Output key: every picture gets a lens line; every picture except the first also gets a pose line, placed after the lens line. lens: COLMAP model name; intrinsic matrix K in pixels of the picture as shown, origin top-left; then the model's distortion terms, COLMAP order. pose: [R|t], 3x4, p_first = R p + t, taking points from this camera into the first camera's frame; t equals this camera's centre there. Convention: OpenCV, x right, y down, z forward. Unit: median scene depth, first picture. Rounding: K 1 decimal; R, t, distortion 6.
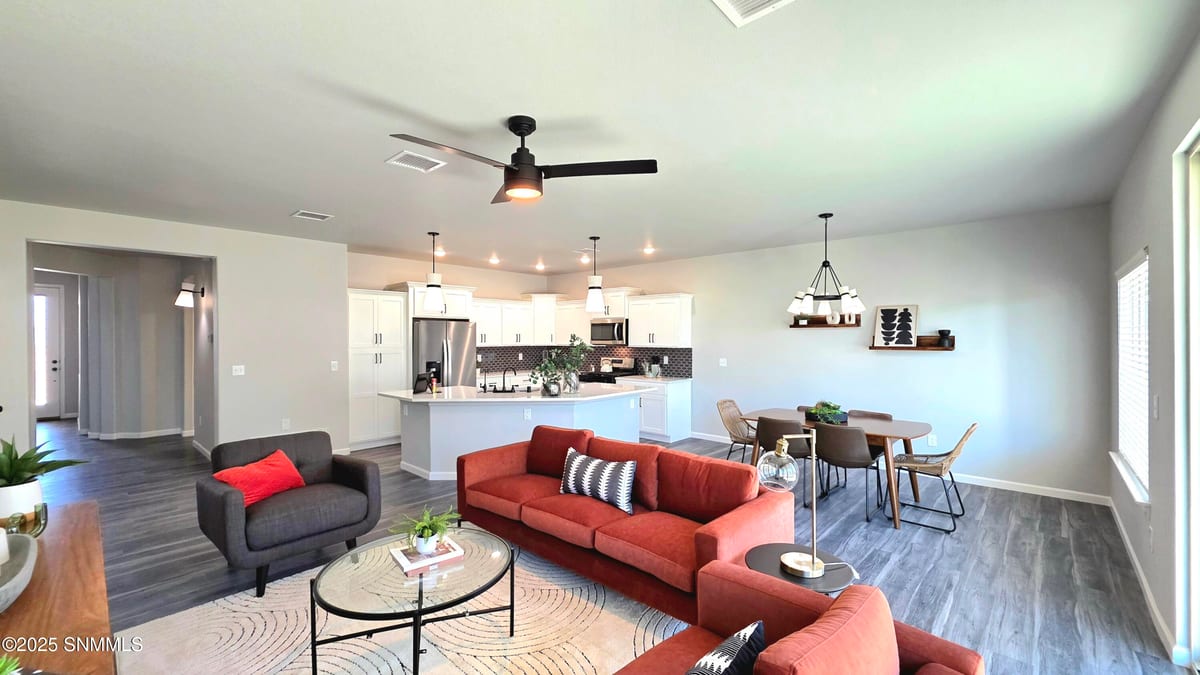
lens RADIAL K [[487.6, 0, 611.5], [0, 487.6, 338.8], [0, 0, 1]] dist [0.001986, 0.000503]
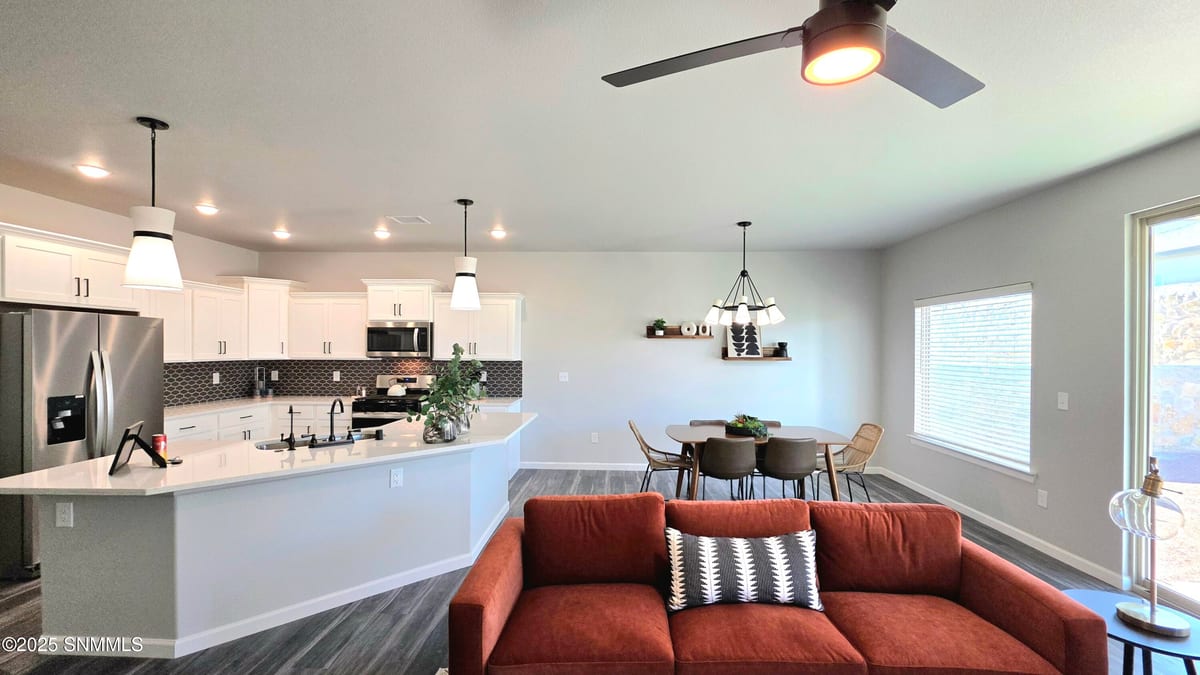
lens RADIAL K [[487.6, 0, 607.8], [0, 487.6, 347.9], [0, 0, 1]] dist [0.001986, 0.000503]
pose [[0.767125, 0.004769, 0.641481, -0.324198], [-0.002266, 0.999986, -0.004725, 0.000666], [-0.641494, 0.002172, 0.767125, 0.352185]]
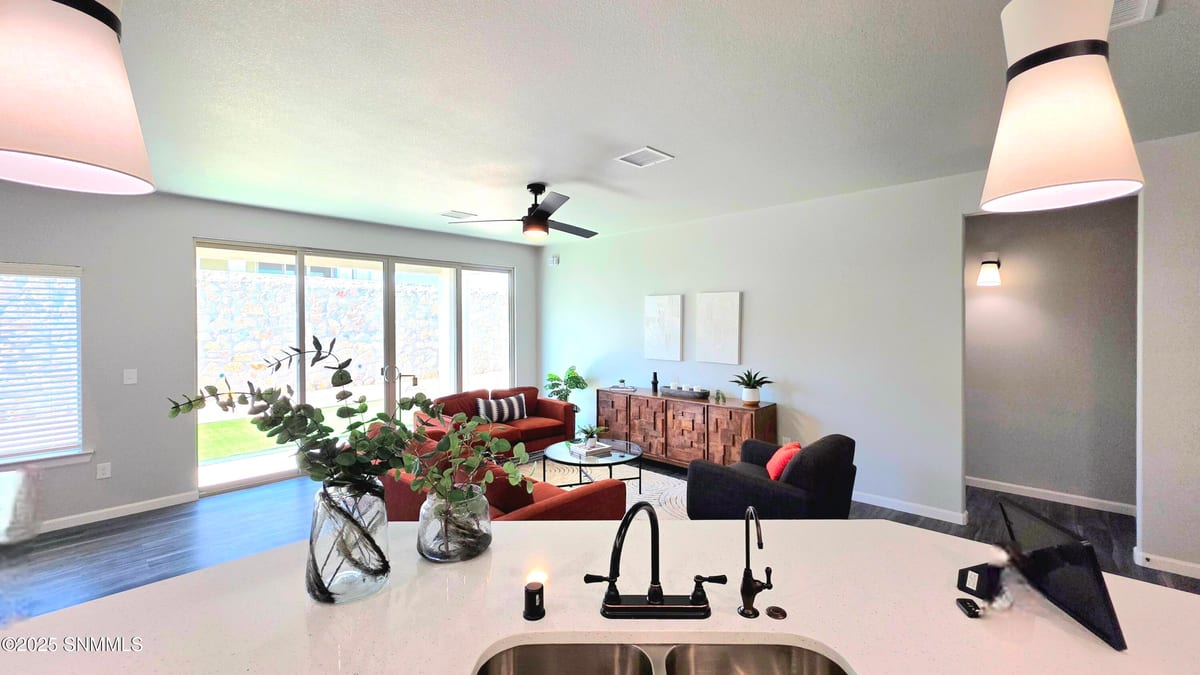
lens RADIAL K [[487.6, 0, 609.2], [0, 487.6, 324.5], [0, 0, 1]] dist [0.001986, 0.000503]
pose [[-0.999701, 0.007797, 0.023194, -0.207870], [0.007982, 0.999937, 0.007879, -0.012895], [-0.023131, 0.008061, -0.999700, 1.150328]]
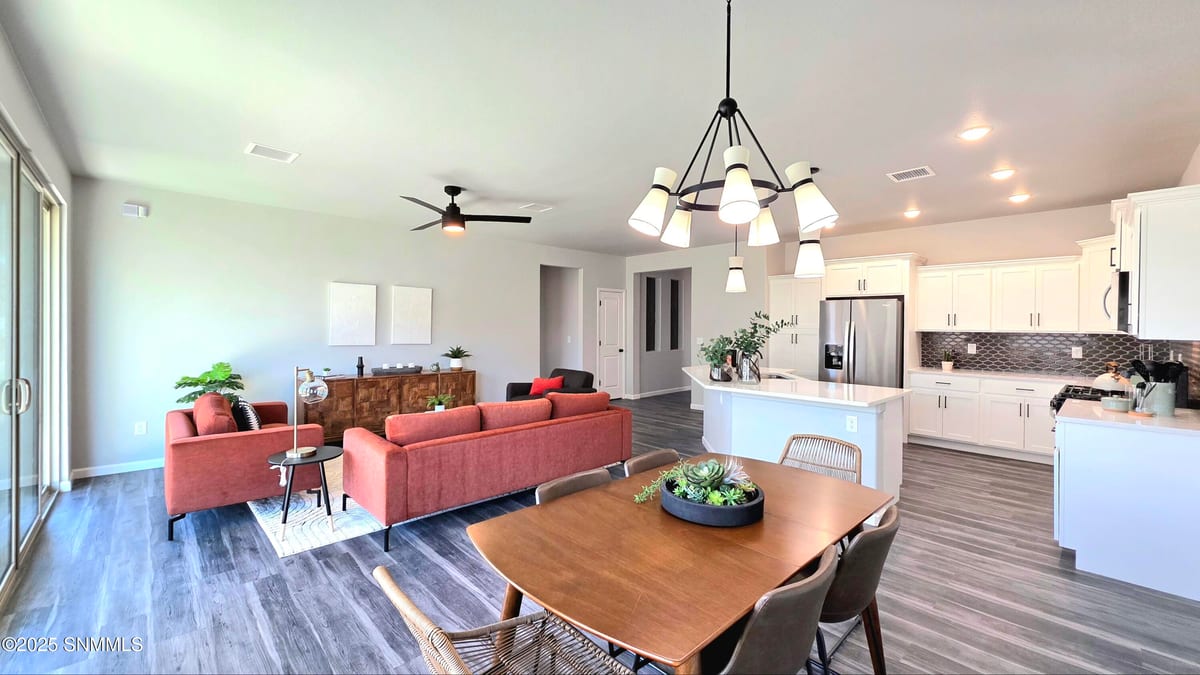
lens RADIAL K [[487.6, 0, 601.1], [0, 487.6, 332.9], [0, 0, 1]] dist [0.001986, 0.000503]
pose [[-0.088707, 0.019118, -0.995874, 0.684974], [-0.013164, 0.999706, 0.020364, 0.013142], [0.995971, 0.014916, -0.088429, 0.772330]]
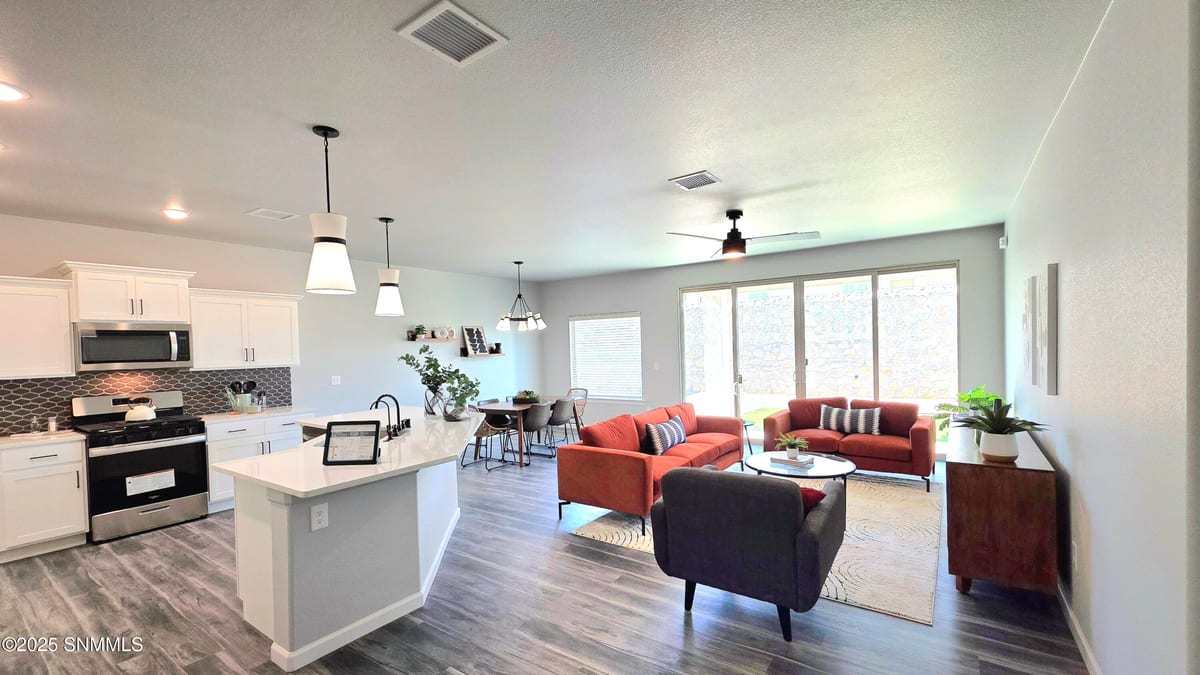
lens RADIAL K [[487.6, 0, 600.8], [0, 487.6, 350.2], [0, 0, 1]] dist [0.001986, 0.000503]
pose [[-0.114120, -0.003372, 0.993461, -0.846914], [0.033461, 0.999414, 0.007236, 0.004152], [-0.992903, 0.034068, -0.113940, 0.766987]]
